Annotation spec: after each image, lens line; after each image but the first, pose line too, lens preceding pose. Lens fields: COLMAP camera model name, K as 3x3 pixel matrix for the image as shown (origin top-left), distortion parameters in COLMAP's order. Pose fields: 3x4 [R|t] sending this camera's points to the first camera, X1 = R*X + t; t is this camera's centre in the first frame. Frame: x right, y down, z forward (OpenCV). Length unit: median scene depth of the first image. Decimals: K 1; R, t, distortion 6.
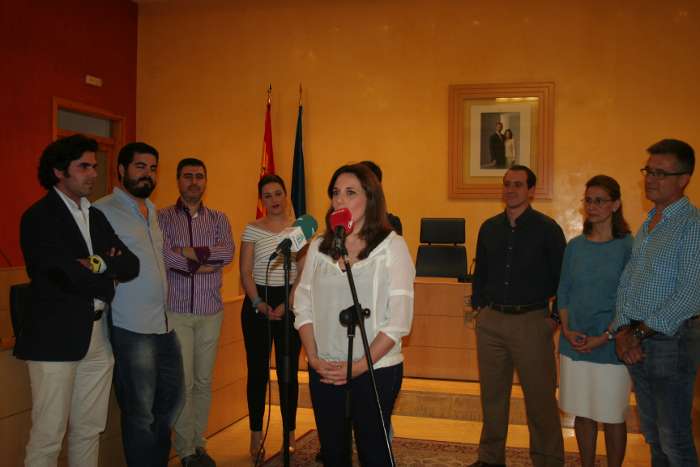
lens RADIAL K [[880.6, 0, 346.6], [0, 880.6, 226.6], [0, 0, 1]] dist [-0.007838, 0.000000]
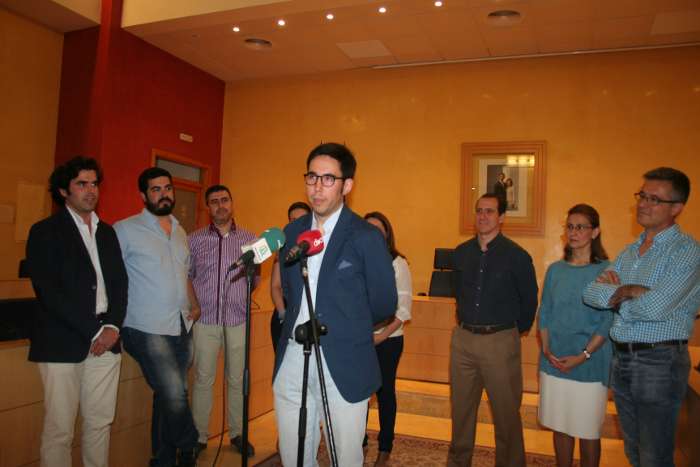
lens RADIAL K [[602.1, 0, 357.2], [0, 602.1, 236.3], [0, 0, 1]] dist [-0.061026, 0.022349]
pose [[0.995670, 0.022295, -0.090249, 0.081109], [-0.026035, 0.998841, -0.040478, 0.016261], [0.089242, 0.042653, 0.995096, 0.244585]]
